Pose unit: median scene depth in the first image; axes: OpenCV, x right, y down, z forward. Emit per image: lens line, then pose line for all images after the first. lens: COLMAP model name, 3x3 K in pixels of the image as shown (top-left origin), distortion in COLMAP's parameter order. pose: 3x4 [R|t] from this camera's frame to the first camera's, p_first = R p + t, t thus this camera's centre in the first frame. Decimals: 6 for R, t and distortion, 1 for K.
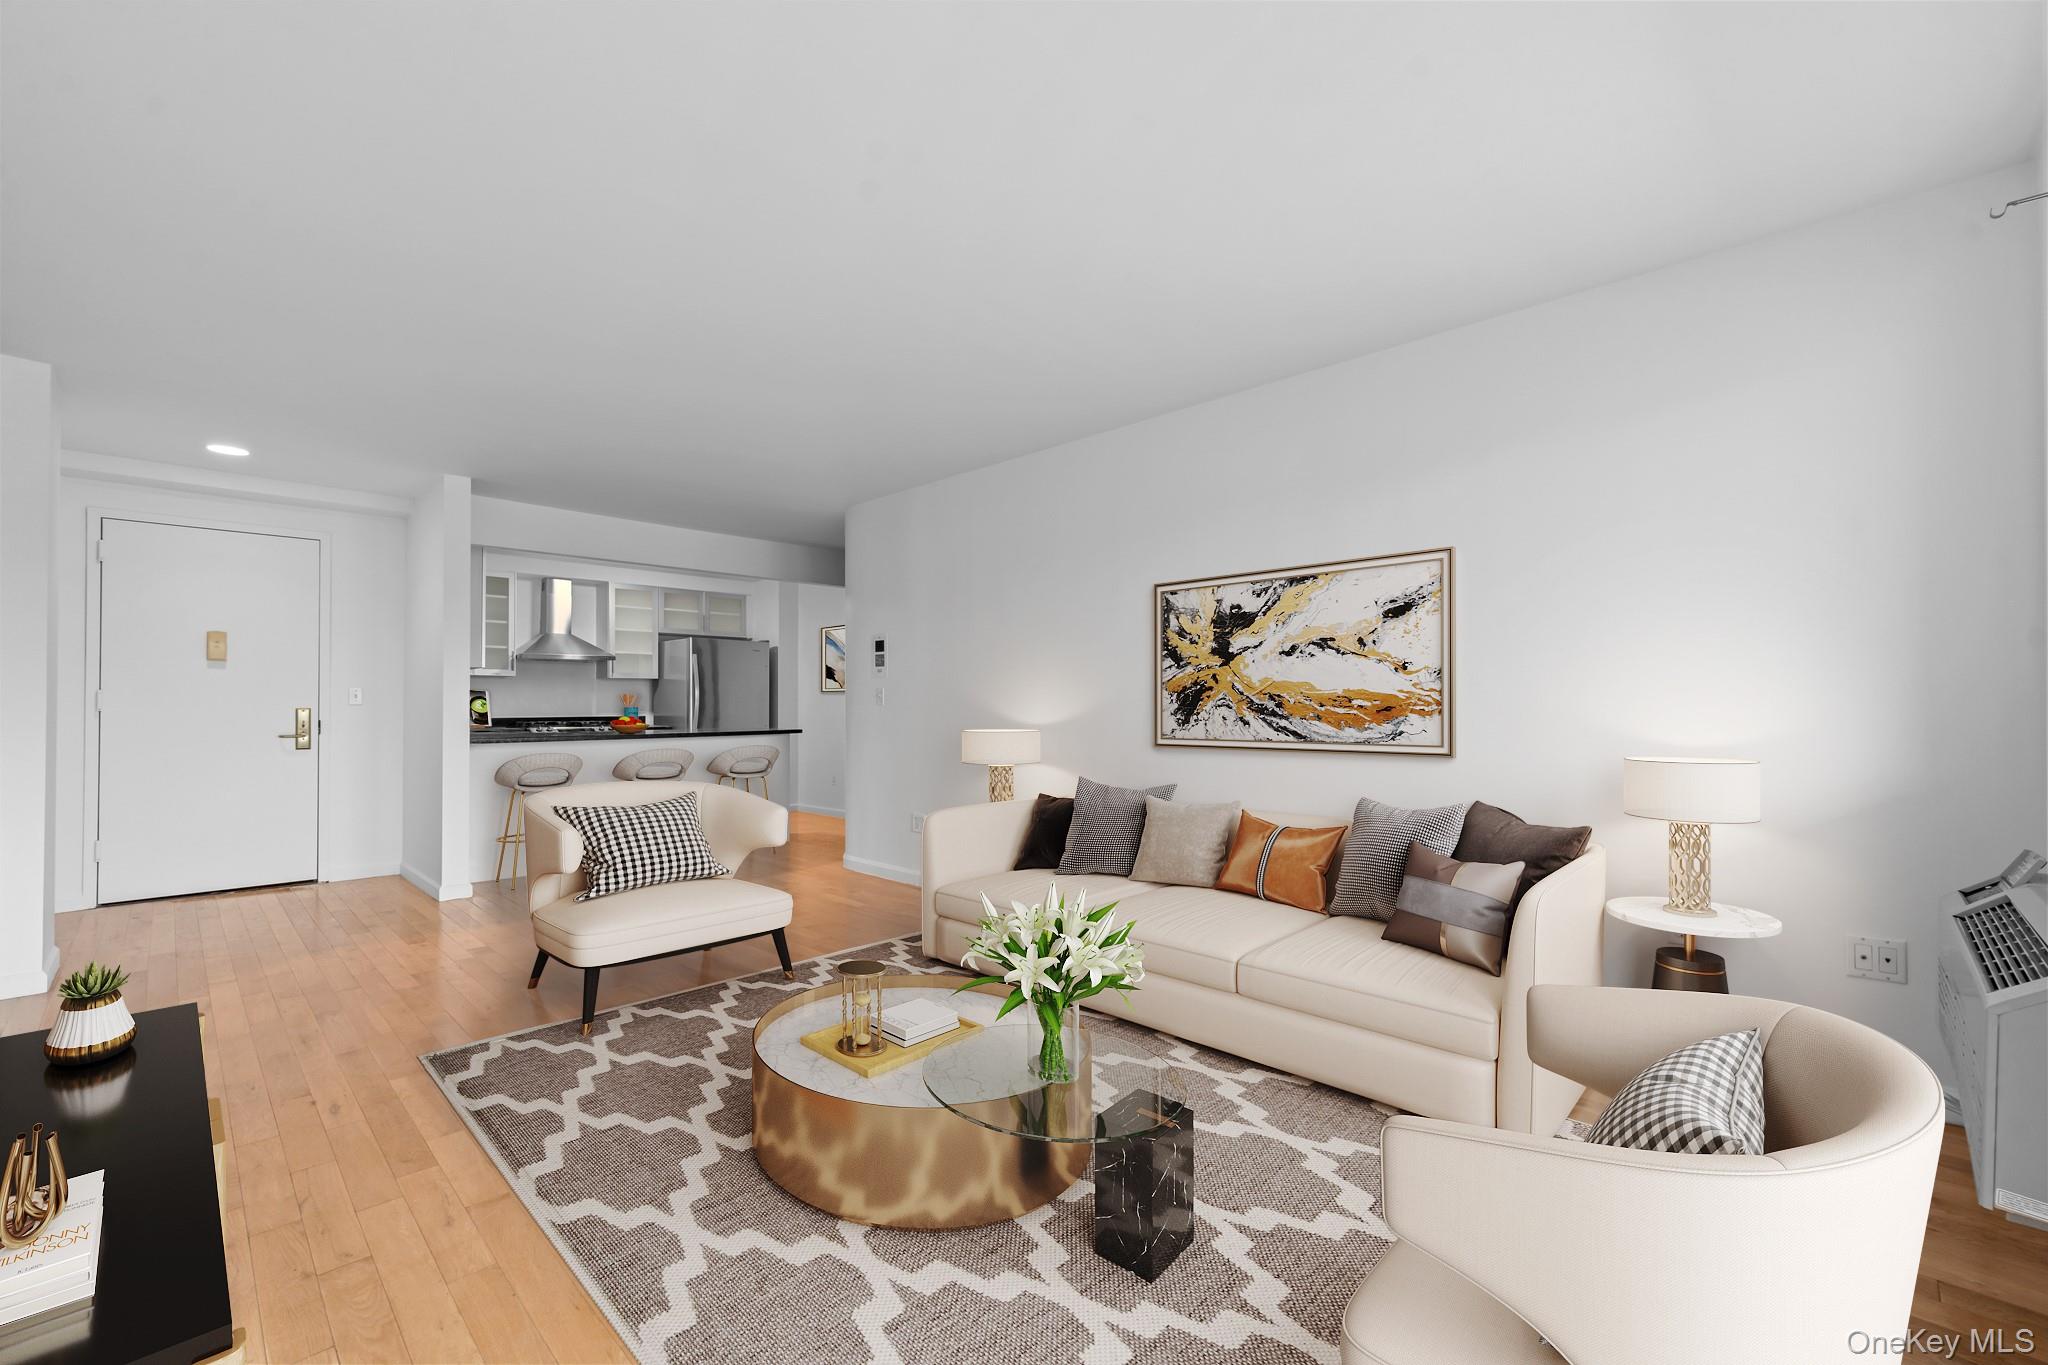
lens RADIAL K [[837.7, 0, 1010.9], [0, 837.7, 687.5], [0, 0, 1]] dist [-0.000196, 0.000418]
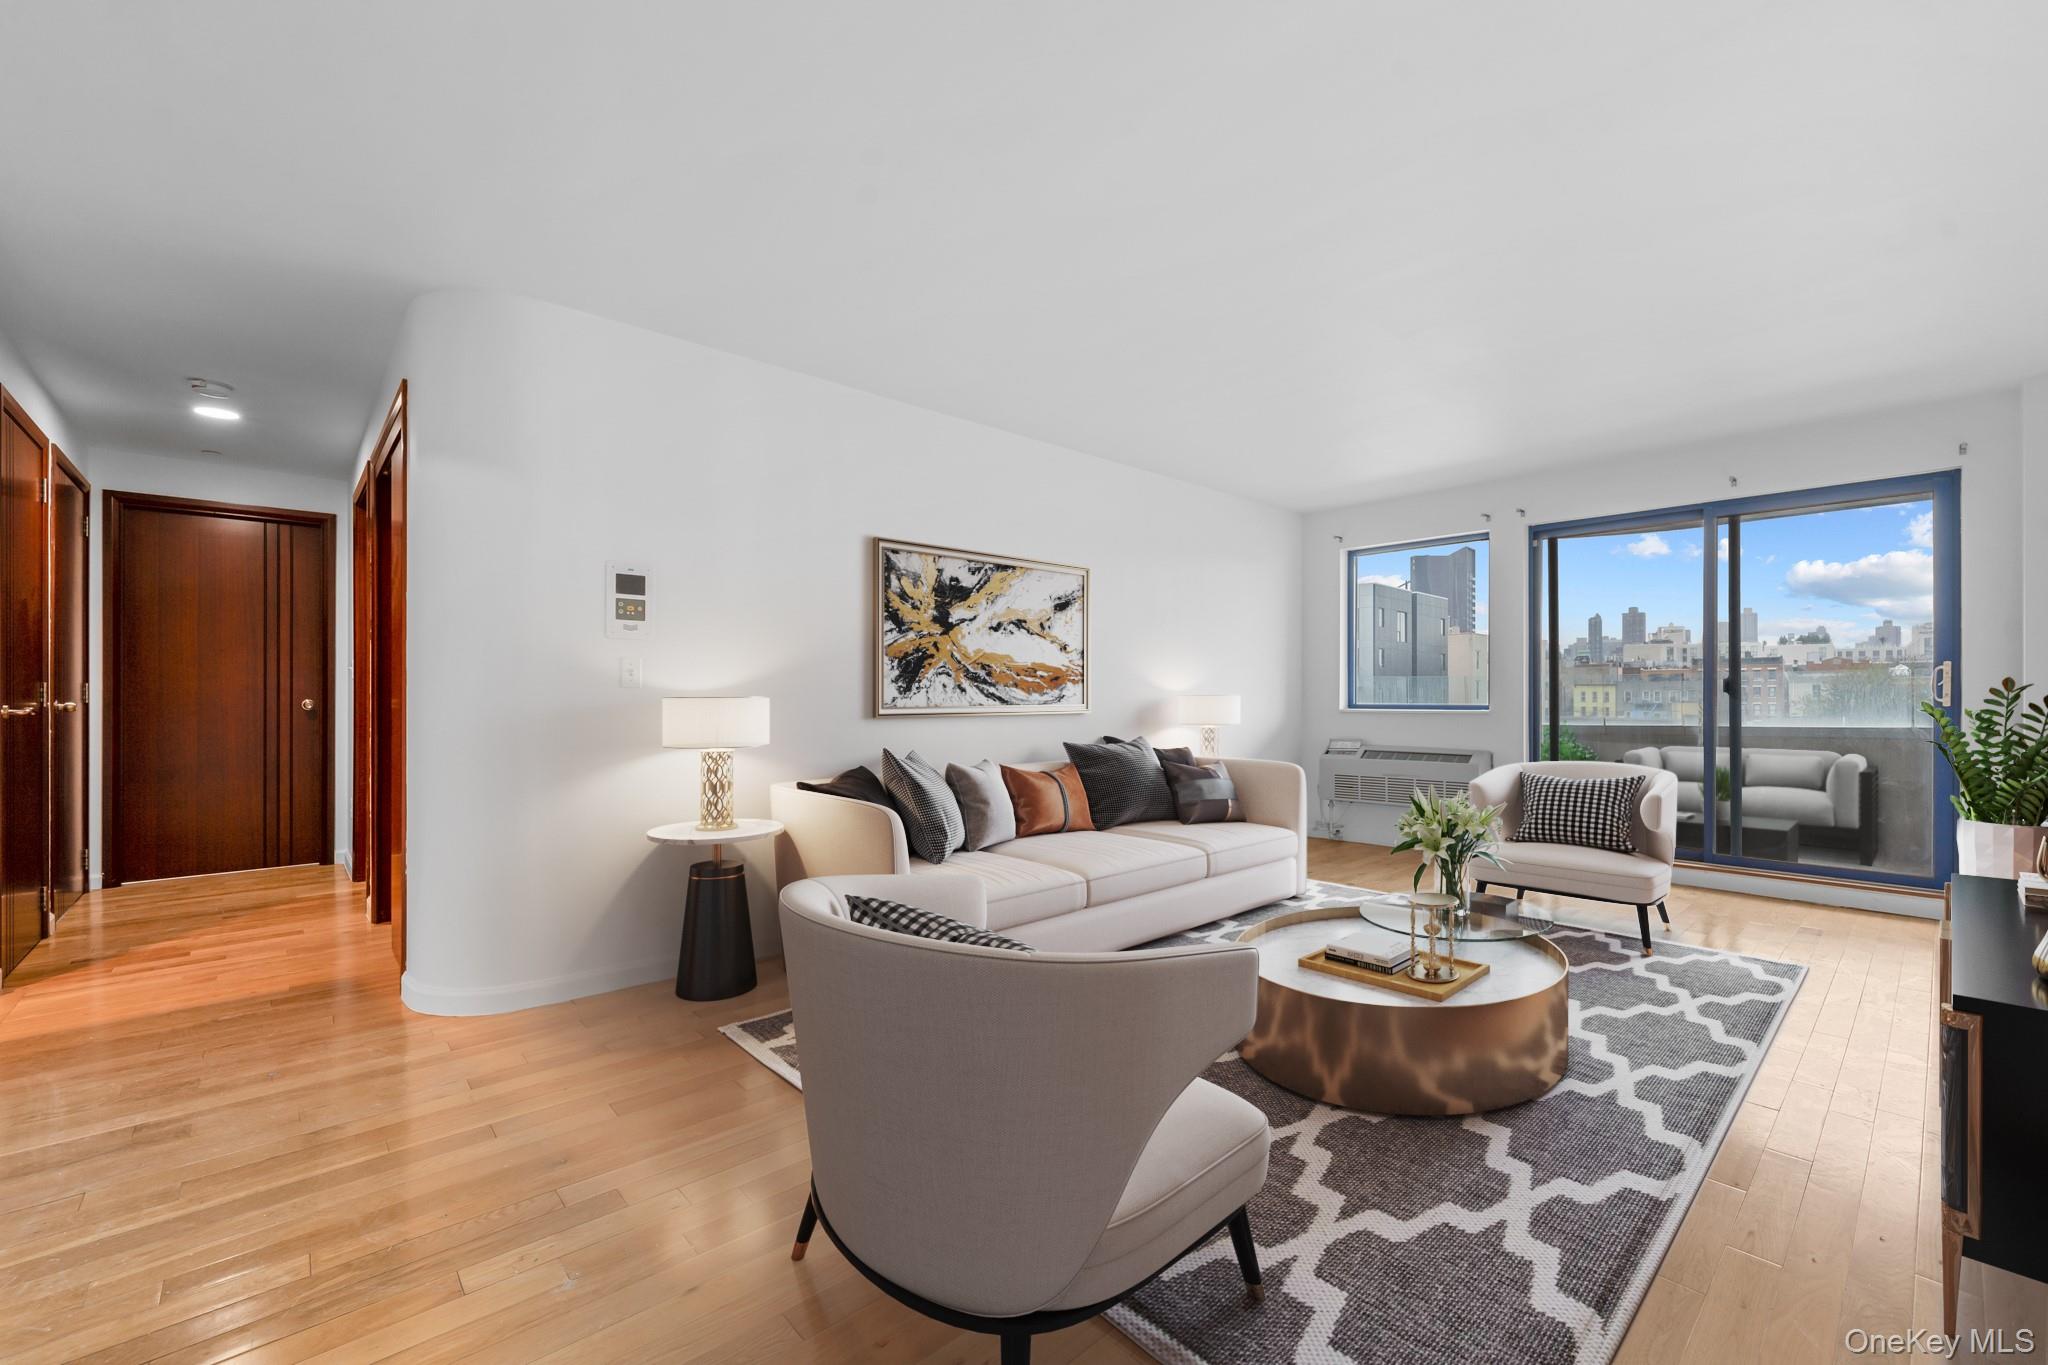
lens RADIAL K [[837.7, 0, 1030.6], [0, 837.7, 694.3], [0, 0, 1]] dist [-0.000196, 0.000418]
pose [[0.050586, 0.025159, 0.998403, -0.766867], [-0.000082, 0.999683, -0.025187, 0.073297], [-0.998720, 0.001192, 0.050572, 0.848407]]
